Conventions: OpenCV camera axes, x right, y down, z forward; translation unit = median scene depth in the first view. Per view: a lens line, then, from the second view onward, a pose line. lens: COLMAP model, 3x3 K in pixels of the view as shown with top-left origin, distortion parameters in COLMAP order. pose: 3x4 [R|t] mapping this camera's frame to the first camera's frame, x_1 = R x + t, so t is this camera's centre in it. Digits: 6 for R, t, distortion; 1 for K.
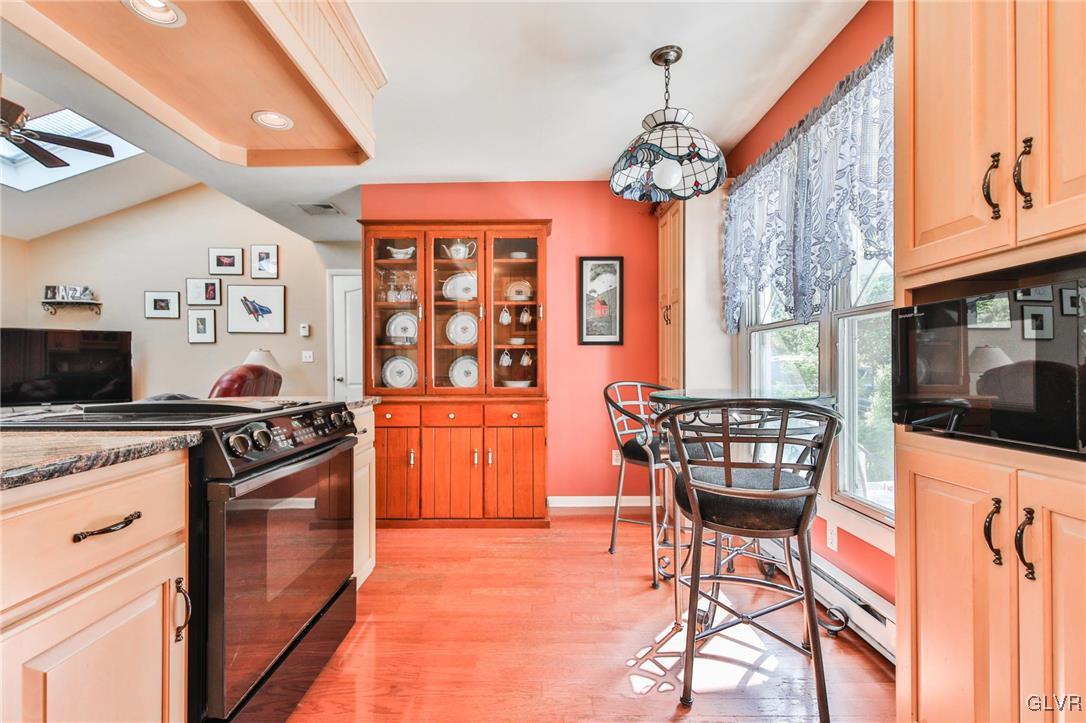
lens RADIAL K [[490.0, 0, 535.2], [0, 490.0, 364.4], [0, 0, 1]] dist [0.020767, -0.006431]
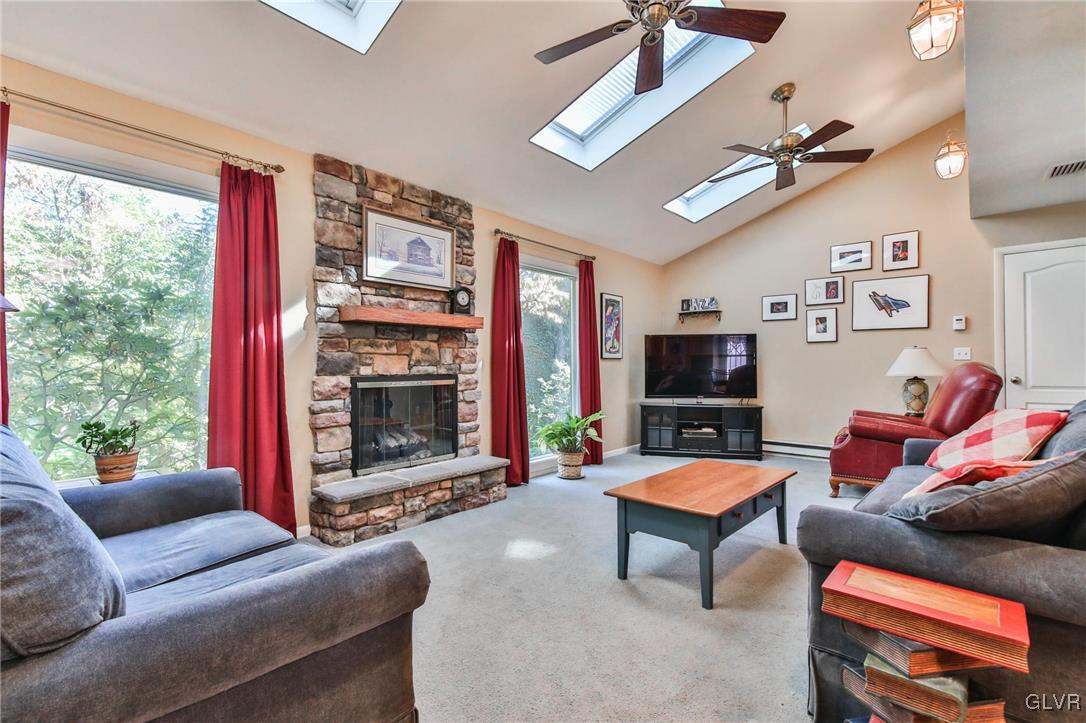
lens RADIAL K [[490.0, 0, 542.8], [0, 490.0, 368.2], [0, 0, 1]] dist [0.020767, -0.006431]
pose [[0.747804, 0.002117, -0.663916, -0.433949], [0.003480, 0.999969, 0.007108, 0.000826], [0.663910, -0.007626, 0.747773, -0.133551]]
